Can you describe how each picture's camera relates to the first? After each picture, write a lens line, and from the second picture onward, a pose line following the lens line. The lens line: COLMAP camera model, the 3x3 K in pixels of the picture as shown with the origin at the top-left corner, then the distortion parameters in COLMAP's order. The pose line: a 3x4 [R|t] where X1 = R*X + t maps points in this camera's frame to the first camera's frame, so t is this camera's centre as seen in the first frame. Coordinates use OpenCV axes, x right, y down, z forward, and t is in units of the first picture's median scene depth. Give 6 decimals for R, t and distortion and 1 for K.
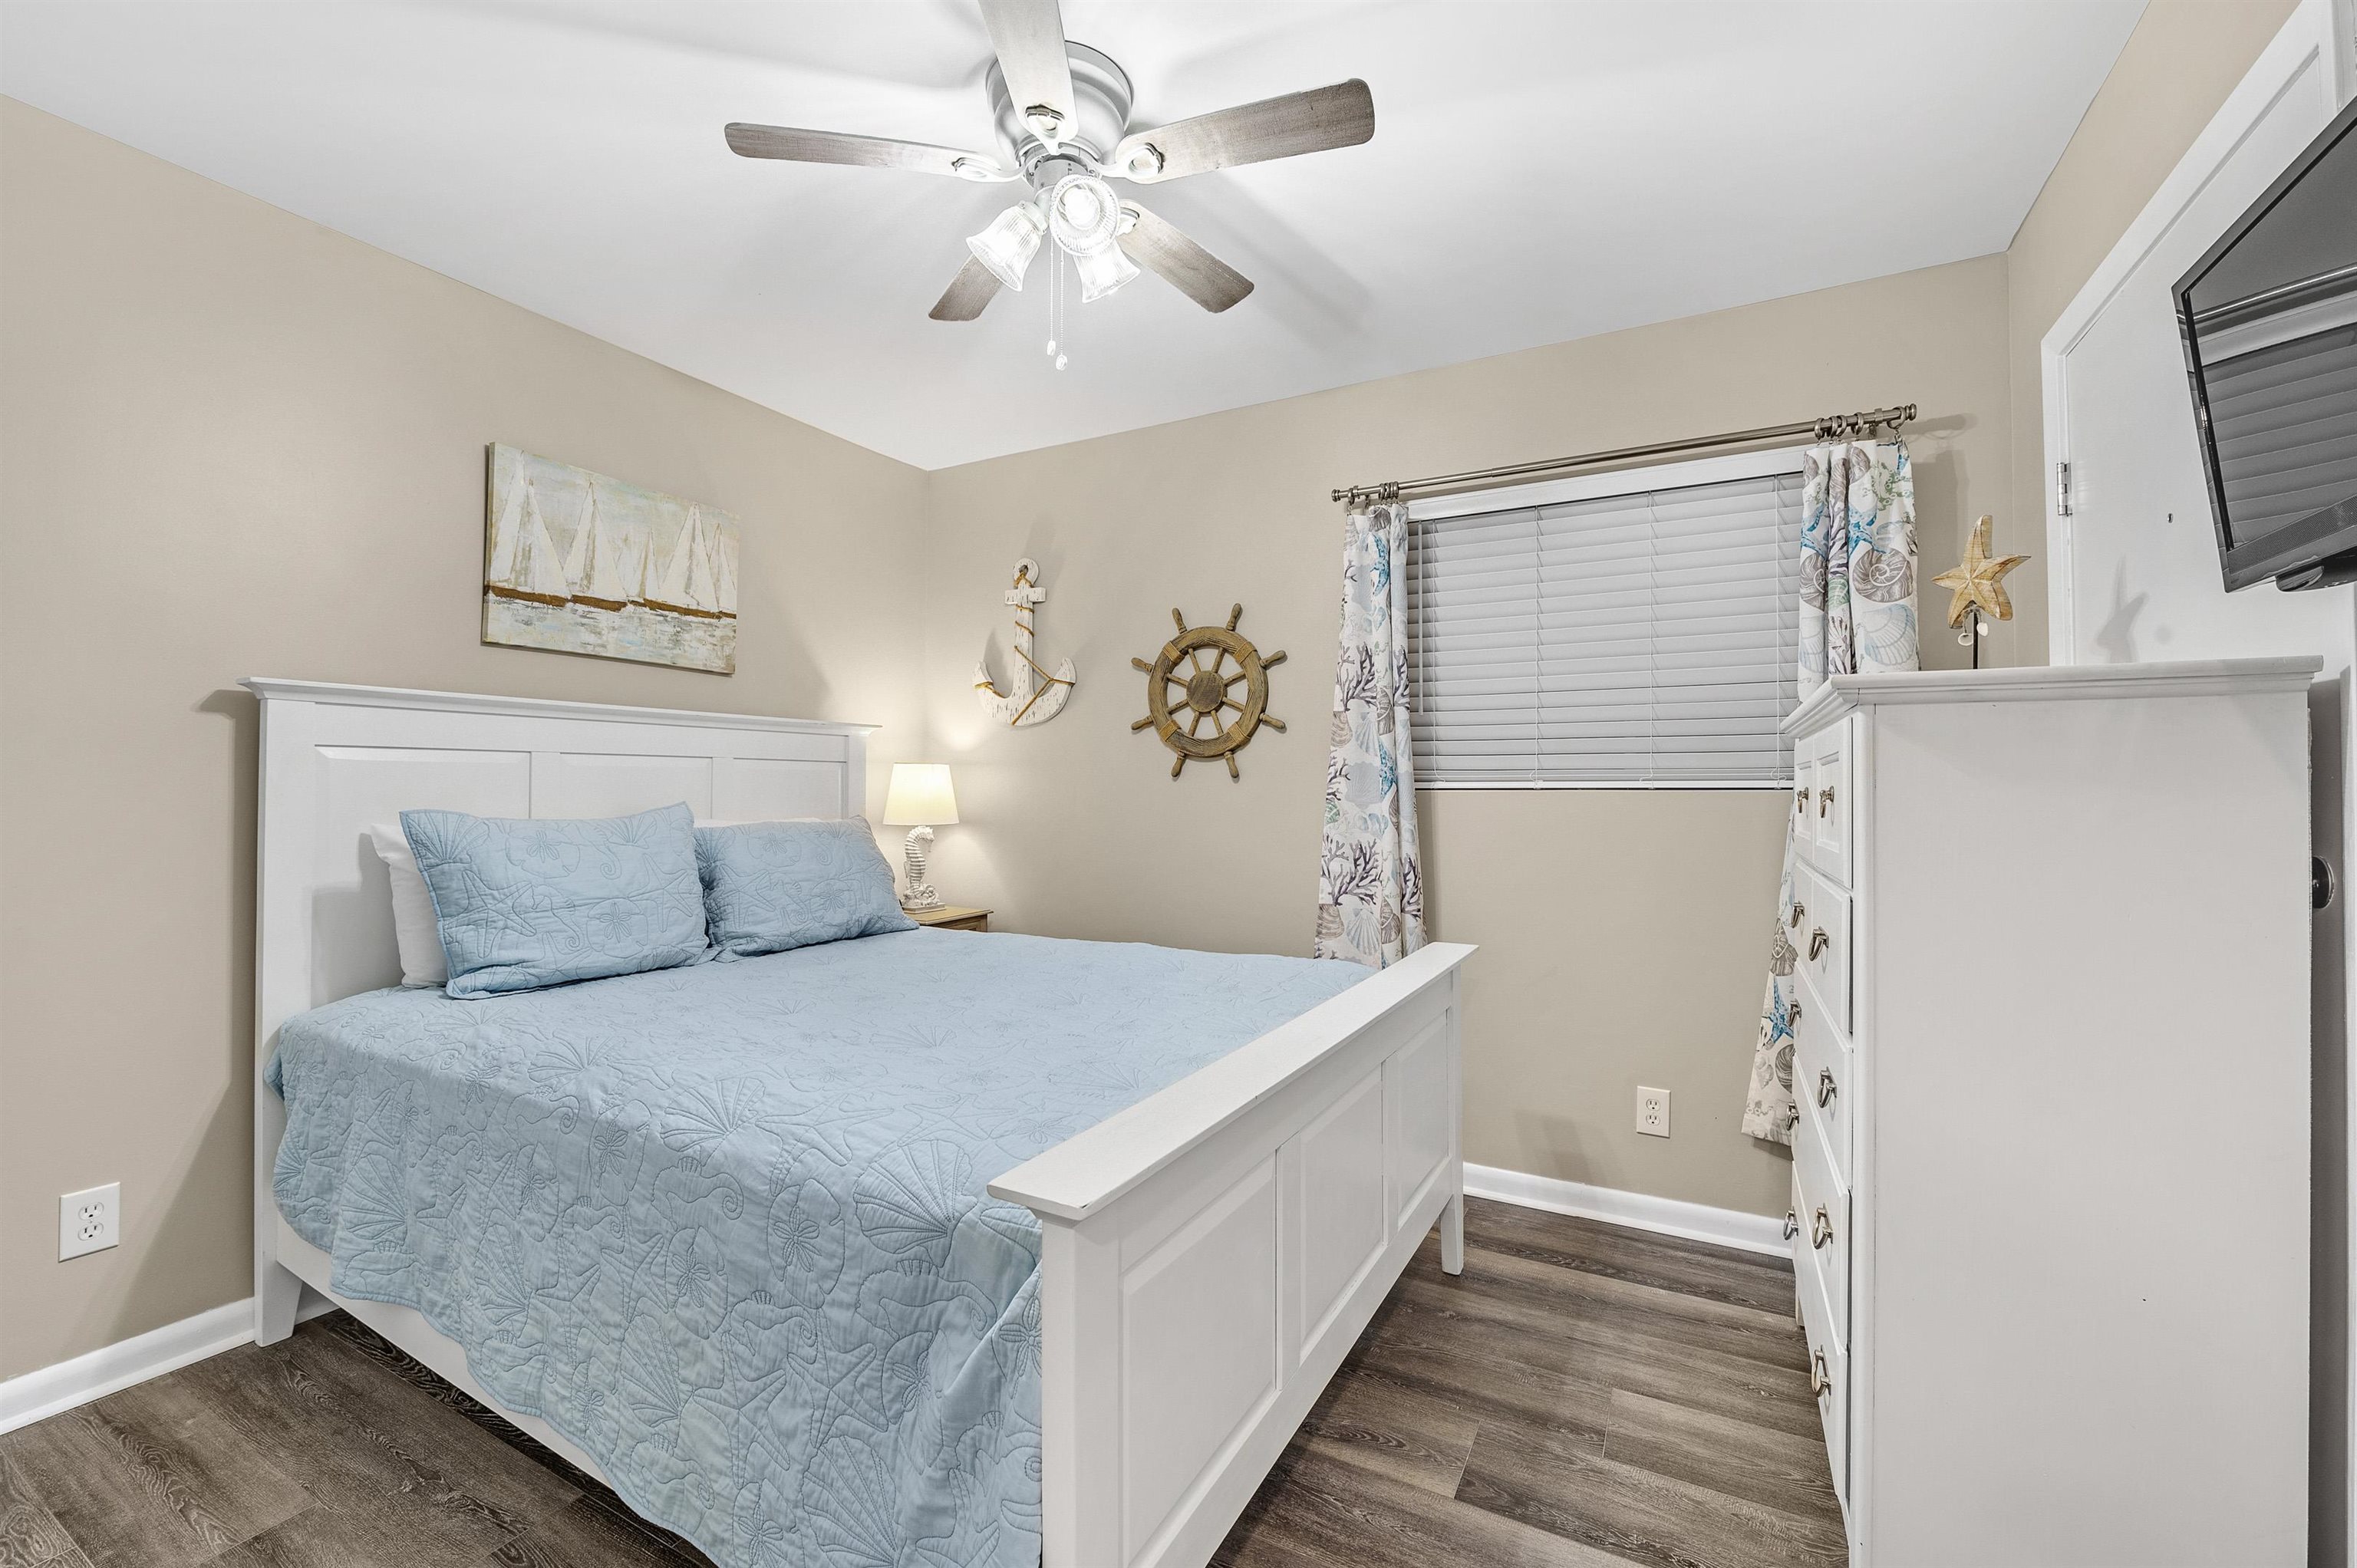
lens RADIAL K [[982.2, 0, 1166.8], [0, 982.2, 772.8], [0, 0, 1]] dist [-0.011141, -0.000517]
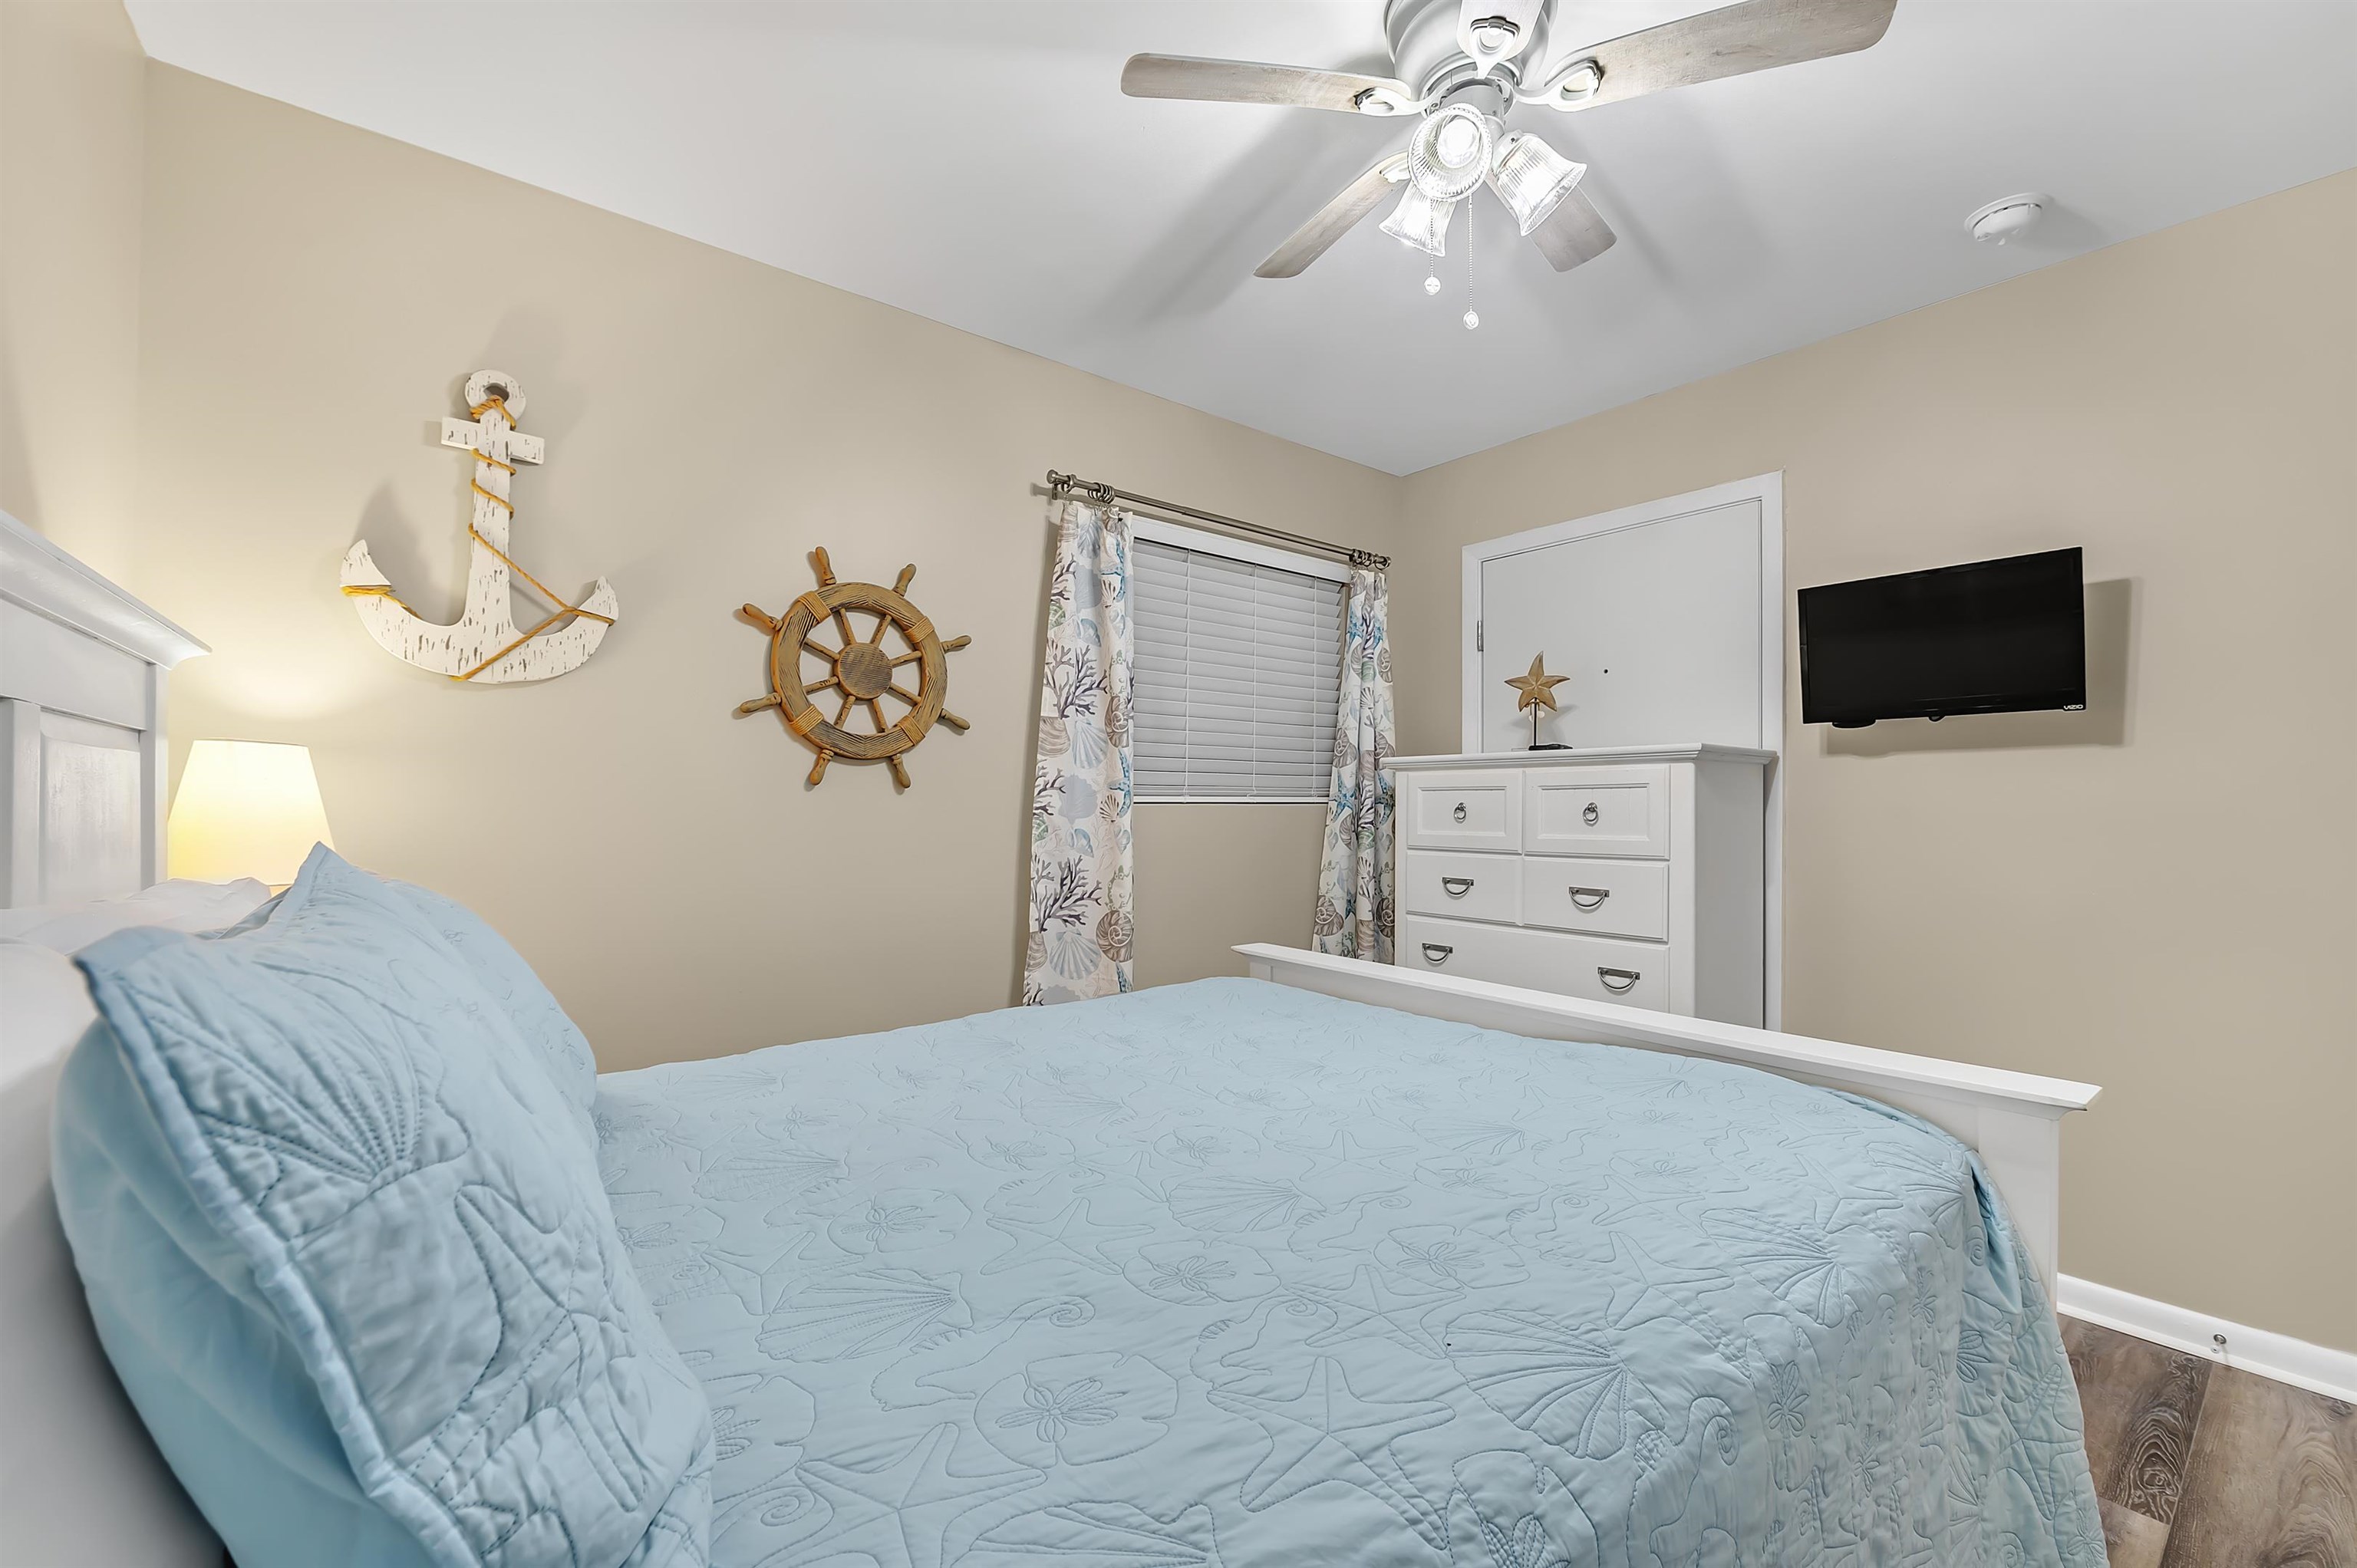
lens RADIAL K [[982.2, 0, 1173.9], [0, 982.2, 801.3], [0, 0, 1]] dist [-0.011141, -0.000517]
pose [[0.361745, 0.001424, 0.932276, -0.563706], [-0.018489, 0.999813, 0.005647, 0.007135], [-0.932094, -0.019280, 0.361703, 0.509330]]
